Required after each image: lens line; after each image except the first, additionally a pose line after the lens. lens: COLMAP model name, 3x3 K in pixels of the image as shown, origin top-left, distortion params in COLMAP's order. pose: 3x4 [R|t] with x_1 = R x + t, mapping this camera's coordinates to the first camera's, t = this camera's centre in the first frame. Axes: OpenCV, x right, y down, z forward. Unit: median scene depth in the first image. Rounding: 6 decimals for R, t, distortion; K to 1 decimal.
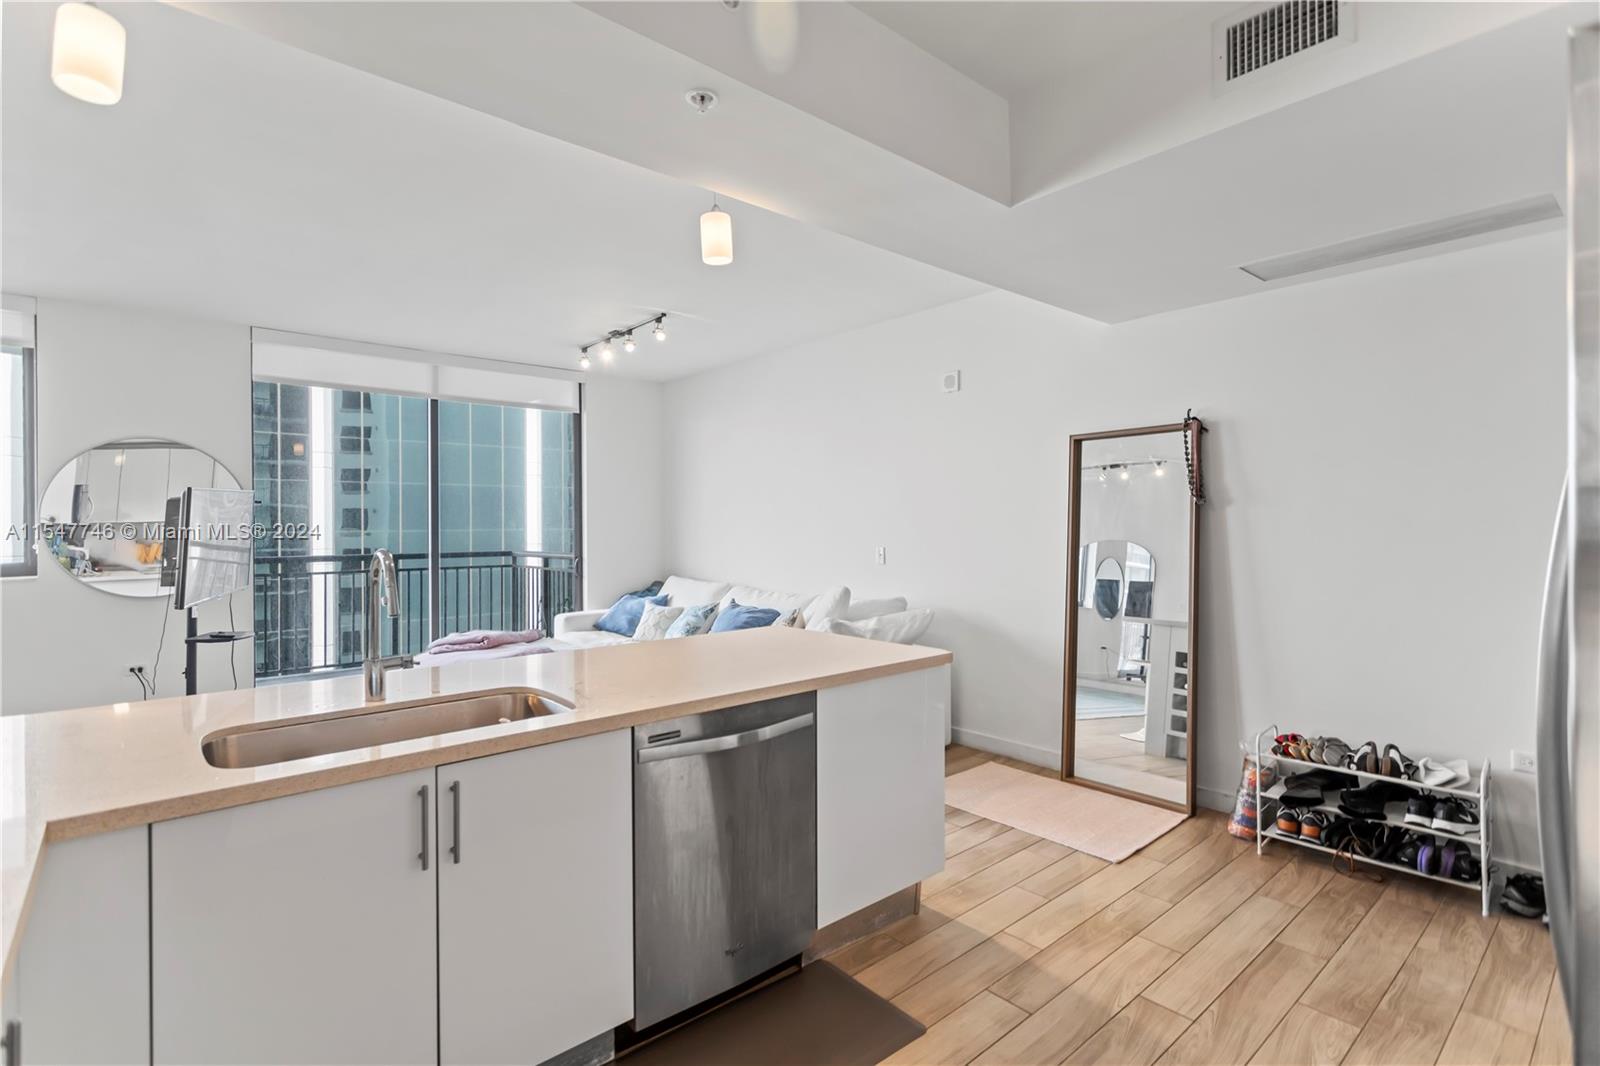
lens RADIAL K [[765.8, 0, 795.0], [0, 765.8, 525.3], [0, 0, 1]] dist [0.005231, -0.000739]
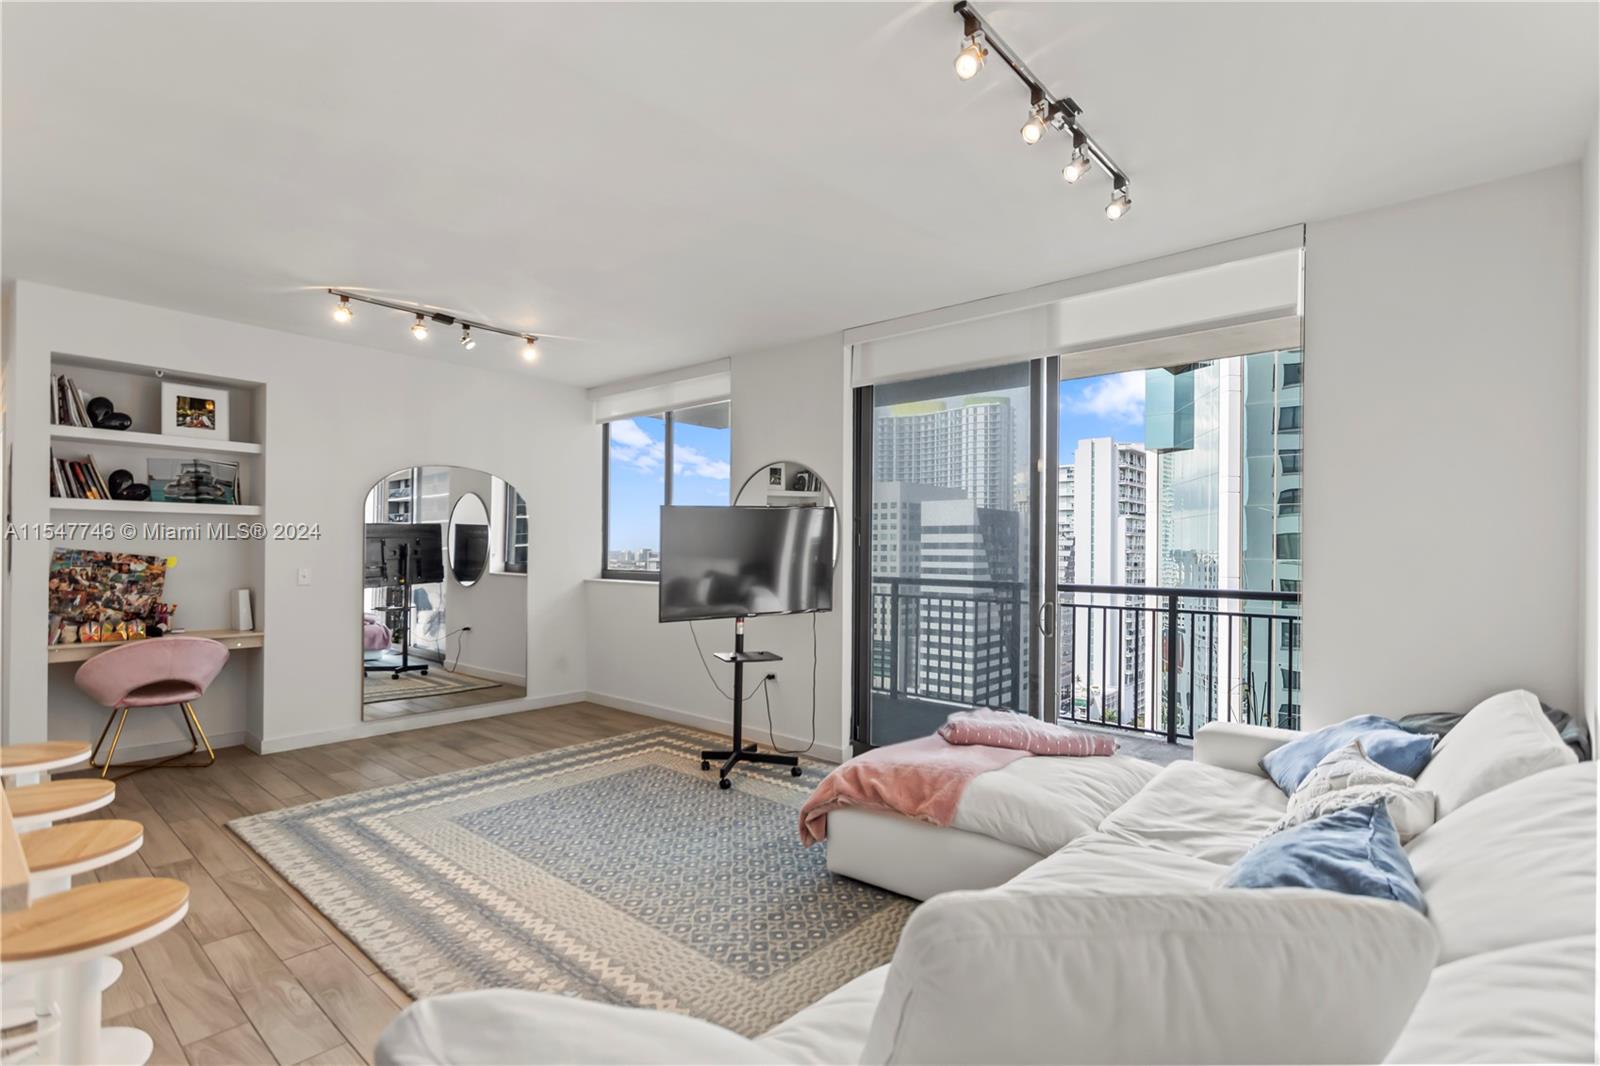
lens RADIAL K [[765.8, 0, 800.5], [0, 765.8, 549.7], [0, 0, 1]] dist [0.005231, -0.000739]
pose [[0.133412, 0.004873, -0.991049, 0.175796], [-0.010103, 0.999943, 0.003557, 0.003384], [0.991009, 0.009538, 0.133454, 0.718837]]
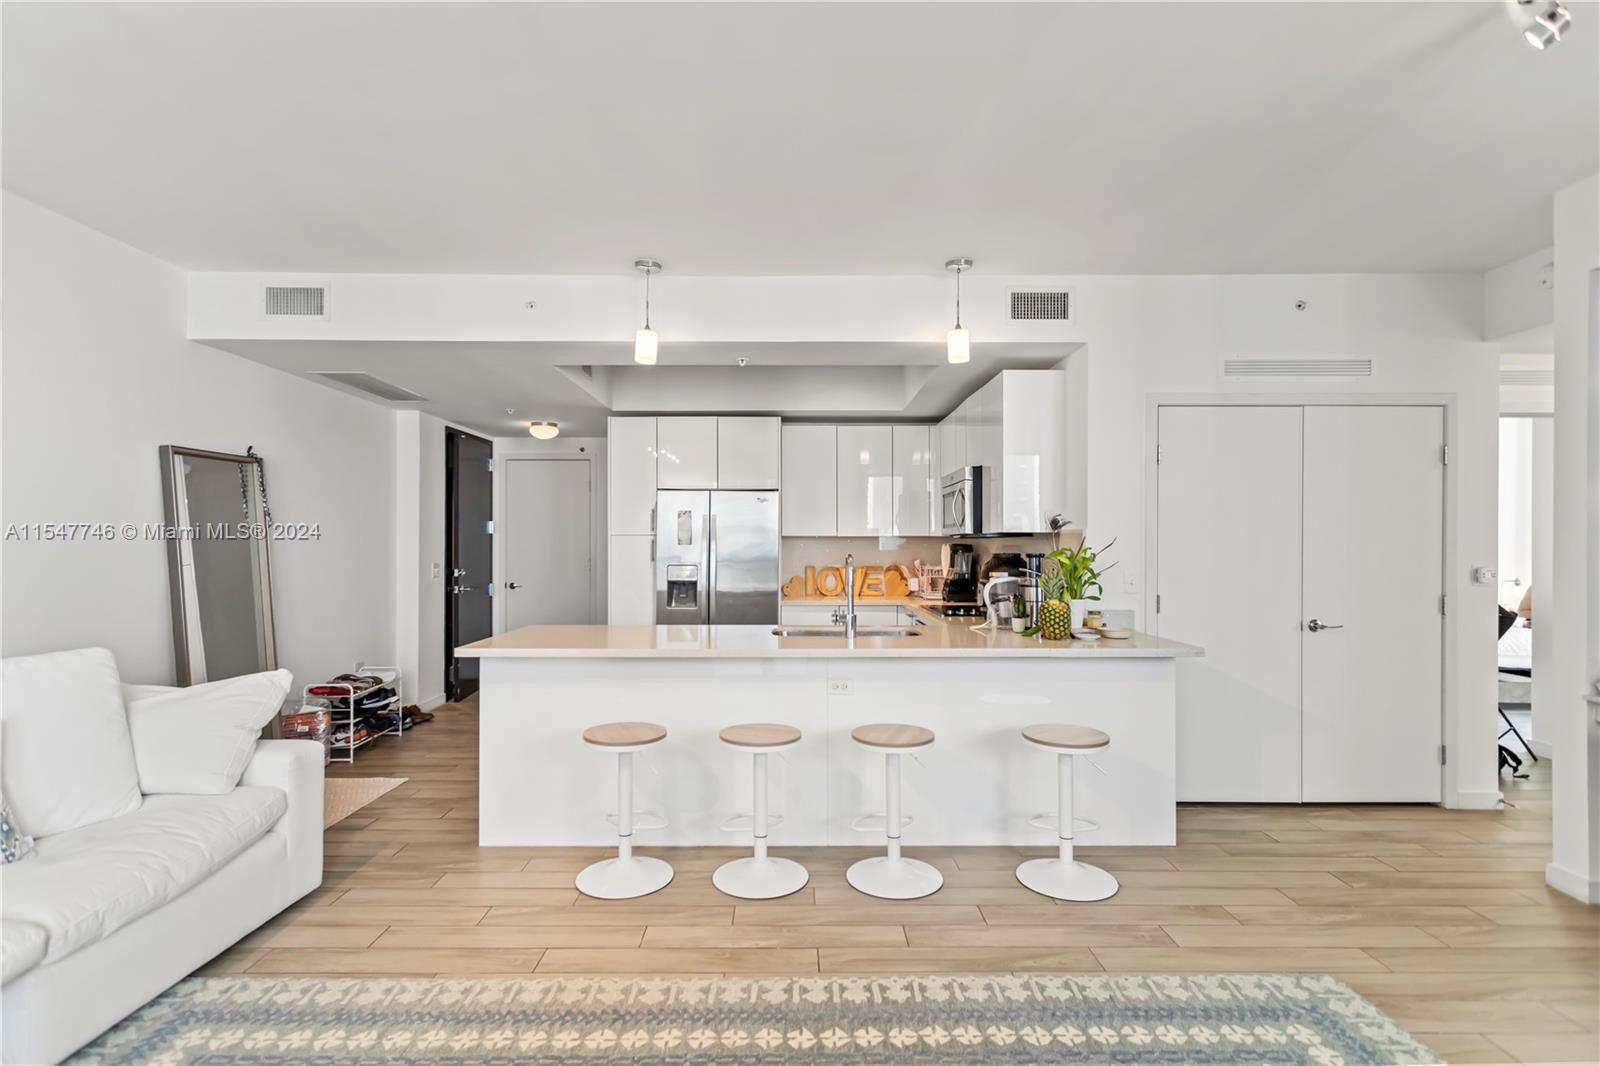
lens RADIAL K [[765.8, 0, 791.9], [0, 765.8, 548.4], [0, 0, 1]] dist [0.005231, -0.000739]
pose [[-0.754376, 0.000625, 0.656442, -0.545804], [0.004143, 0.999984, 0.003810, 0.002868], [-0.656429, 0.005594, -0.754367, 0.833373]]
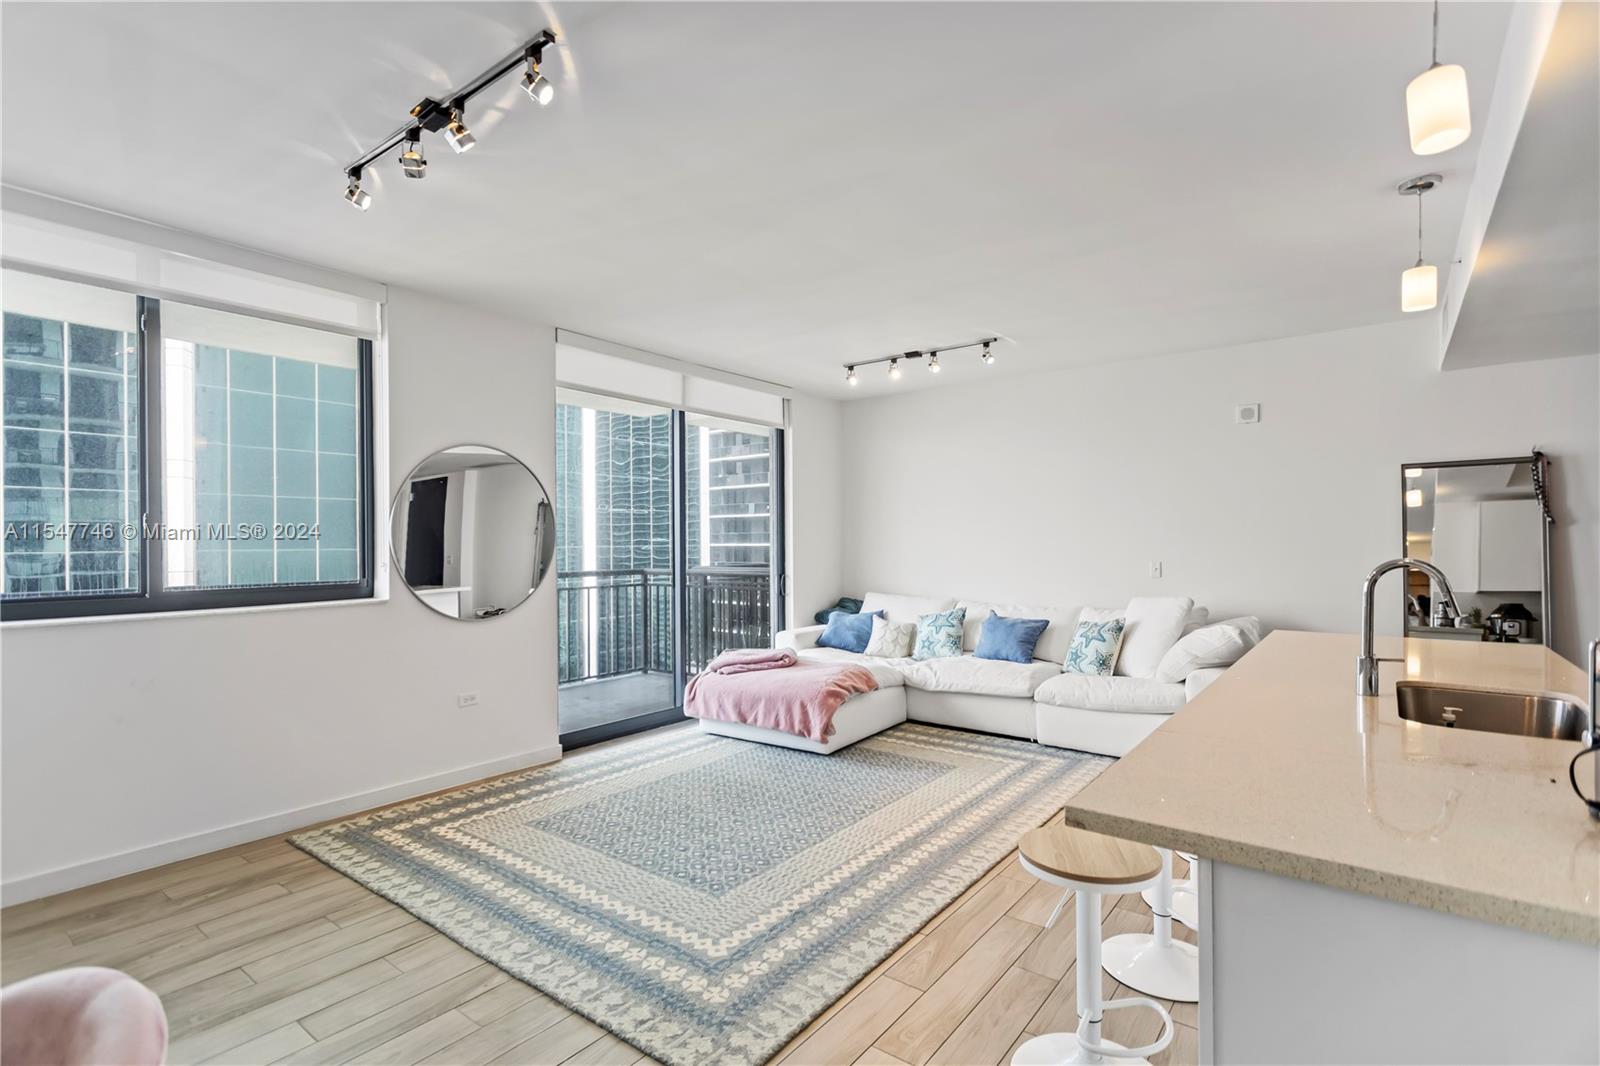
lens RADIAL K [[765.8, 0, 803.1], [0, 765.8, 536.1], [0, 0, 1]] dist [0.005231, -0.000739]
pose [[0.978217, 0.002693, 0.207566, -0.528850], [-0.000465, 0.999942, -0.010781, 0.003653], [-0.207583, 0.010450, 0.978162, 0.029357]]
